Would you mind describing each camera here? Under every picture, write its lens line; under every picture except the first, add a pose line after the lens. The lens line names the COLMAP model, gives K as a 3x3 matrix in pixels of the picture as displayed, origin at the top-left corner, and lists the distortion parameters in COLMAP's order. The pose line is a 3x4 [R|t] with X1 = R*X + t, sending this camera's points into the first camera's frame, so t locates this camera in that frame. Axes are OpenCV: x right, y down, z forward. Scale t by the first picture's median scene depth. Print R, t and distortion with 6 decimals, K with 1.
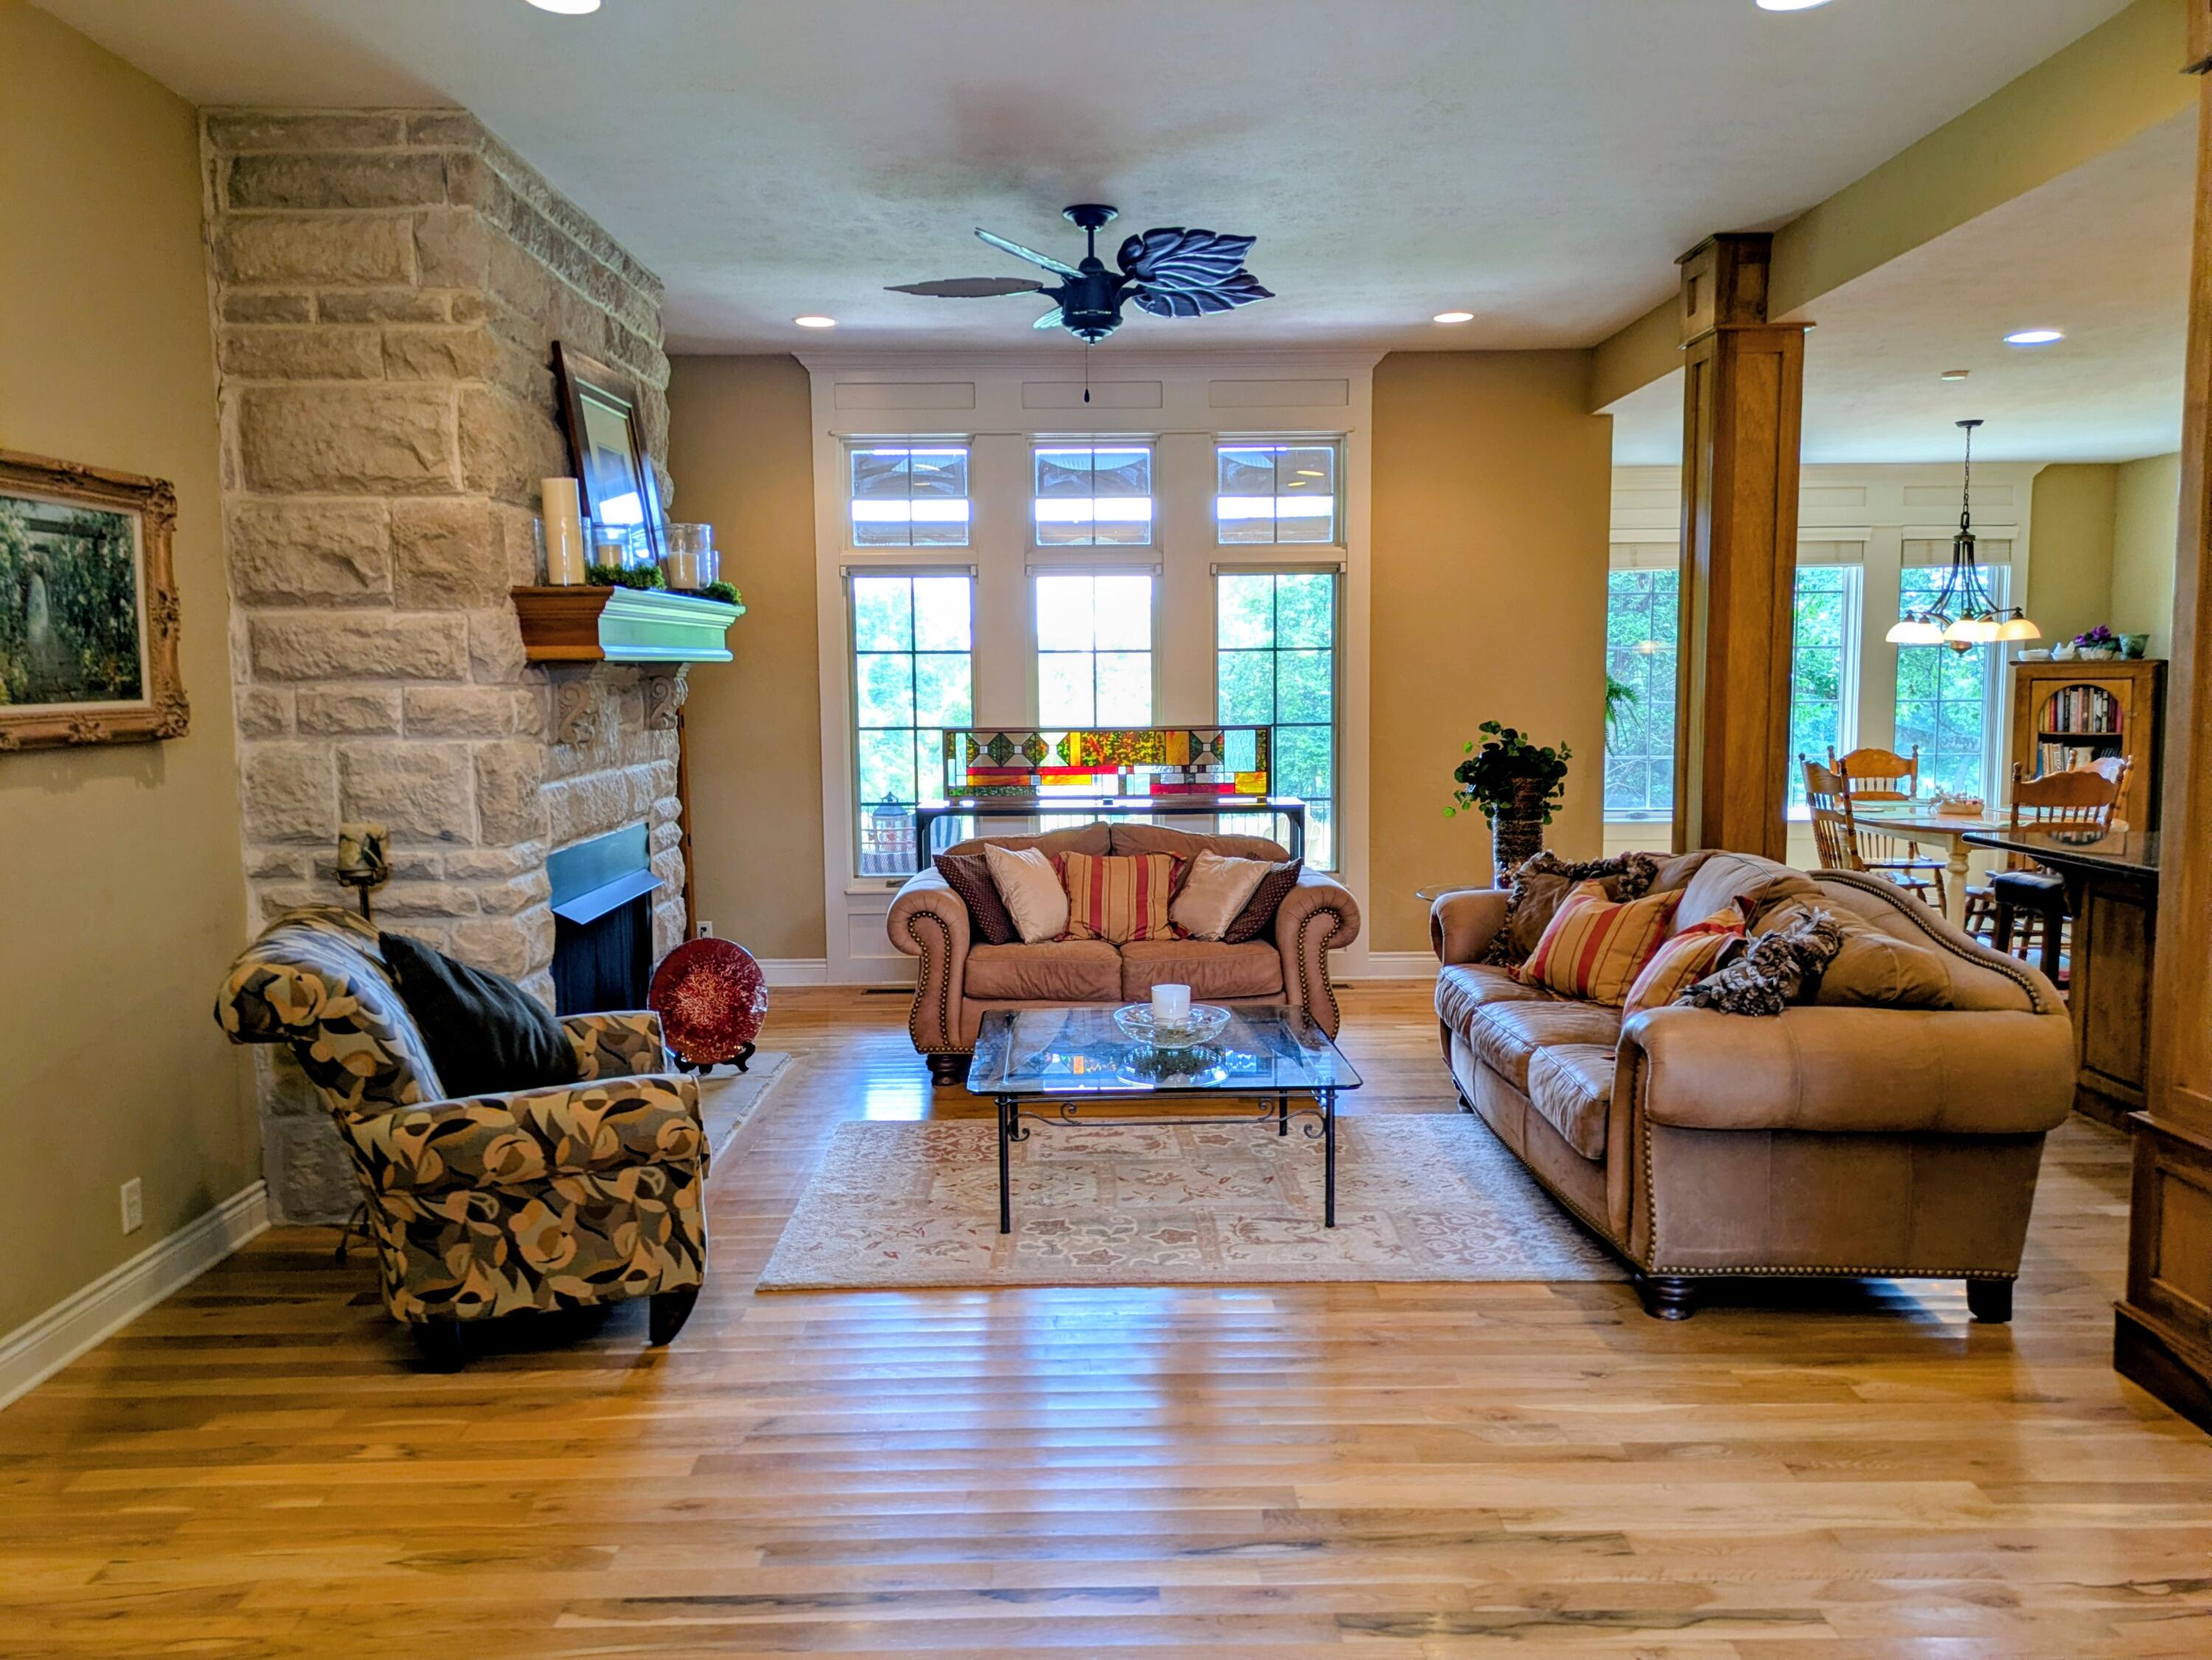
lens RADIAL K [[1605.4, 0, 1106.0], [0, 1605.4, 830.0], [0, 0, 1]] dist [0.045084, -0.033700]
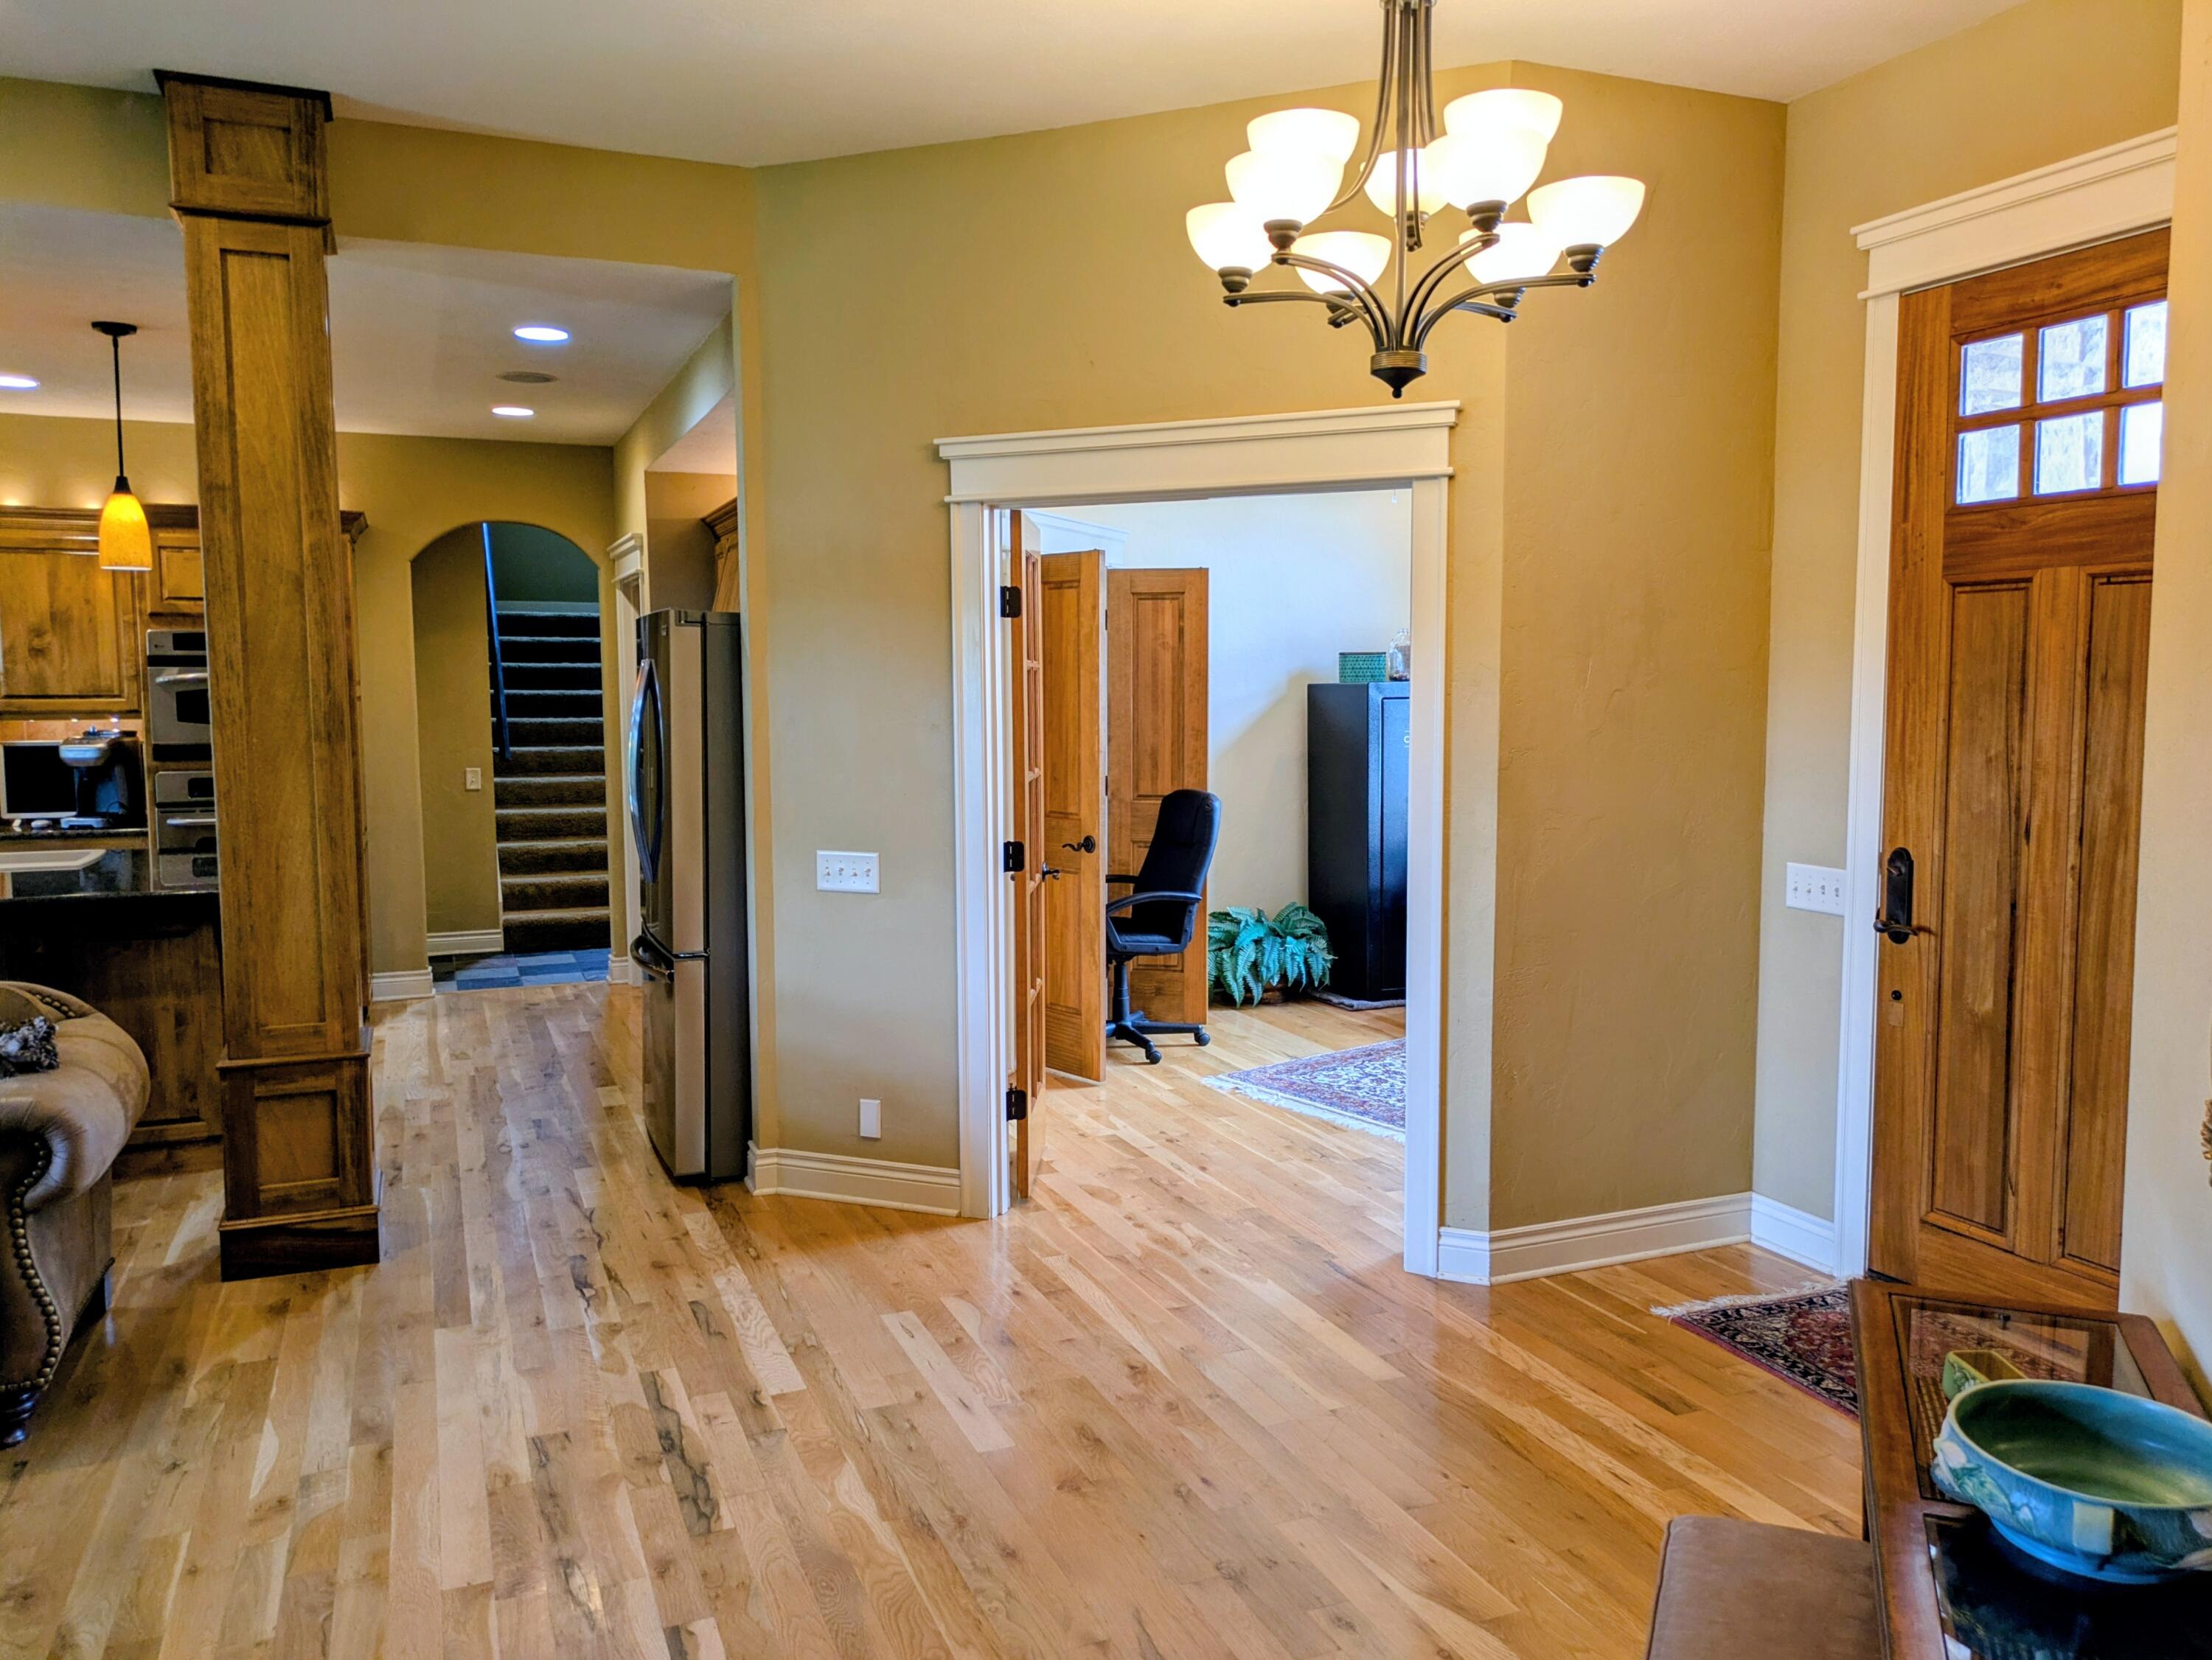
lens RADIAL K [[1640.3, 0, 1106.0], [0, 1640.3, 830.0], [0, 0, 1]] dist [0.012284, -0.005465]
pose [[-0.364226, -0.075055, 0.928281, -0.422856], [0.095319, 0.988509, 0.117325, -0.045231], [-0.926420, 0.131216, -0.352887, 0.462490]]
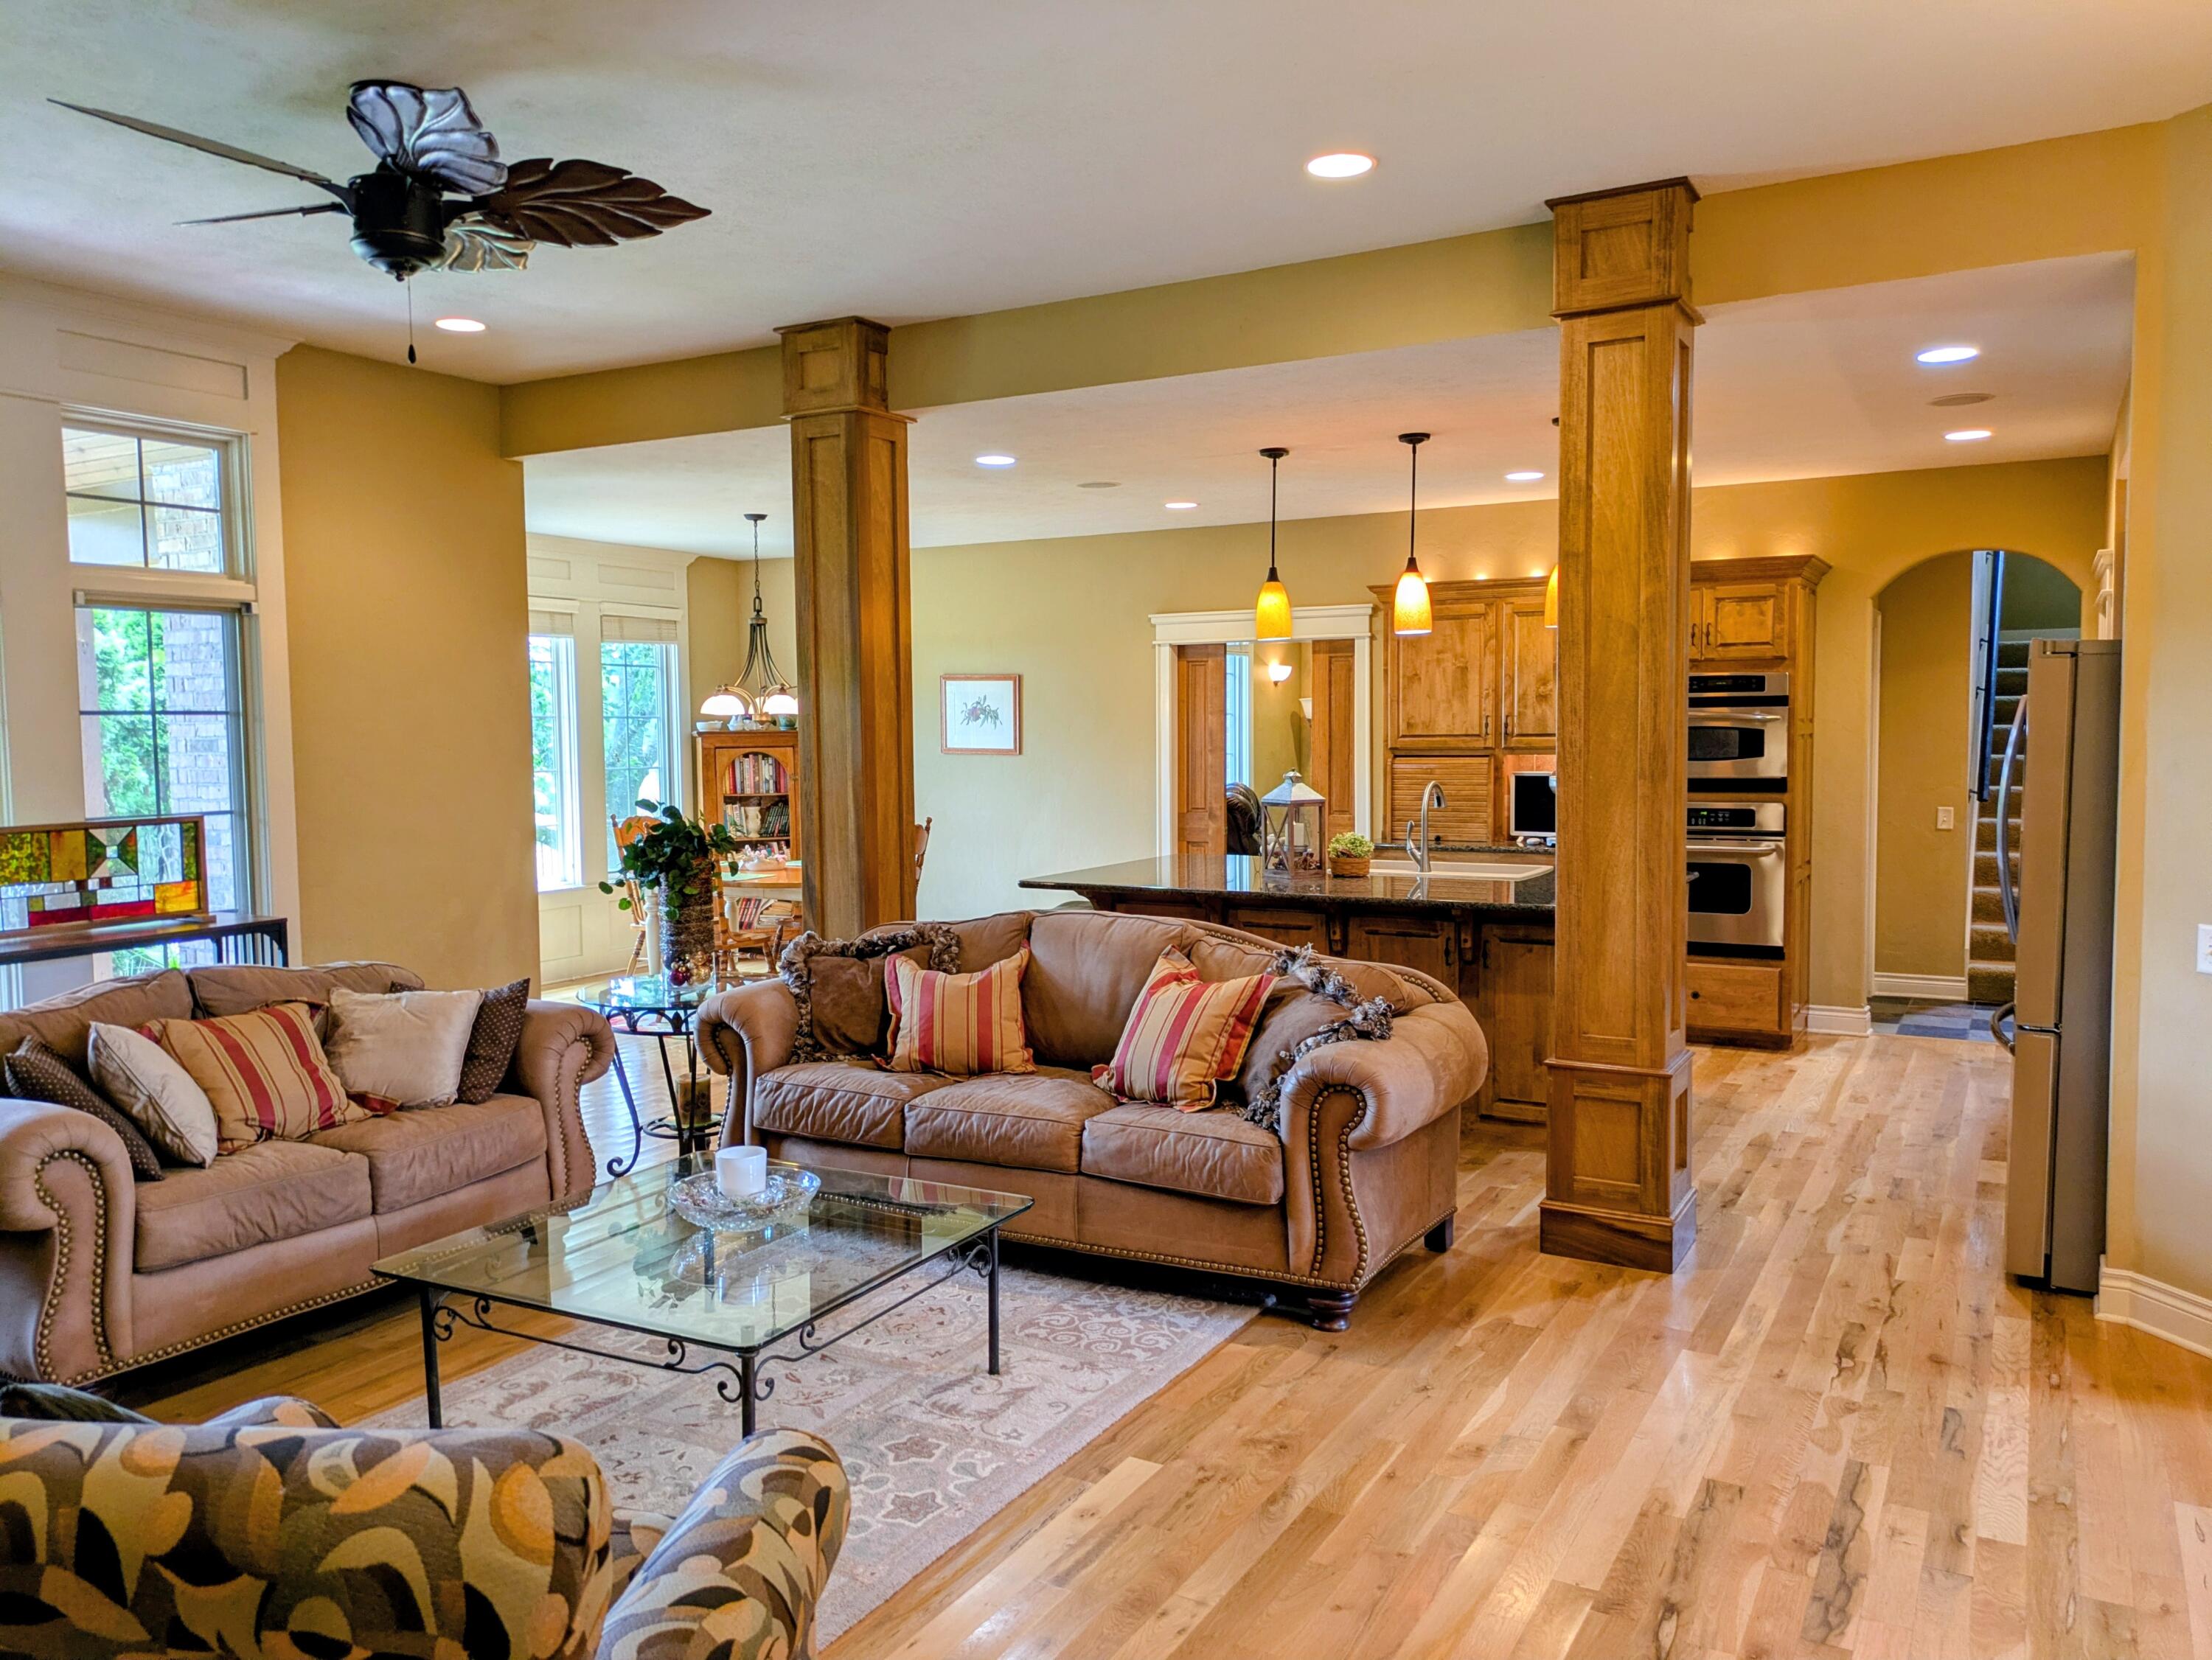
lens RADIAL K [[1605.4, 0, 1106.0], [0, 1605.4, 830.0], [0, 0, 1]] dist [0.045084, -0.033700]
pose [[0.516503, -0.053033, 0.854642, -0.414699], [0.088851, 0.996012, 0.008108, -0.037054], [-0.851663, 0.071748, 0.519155, 0.345045]]
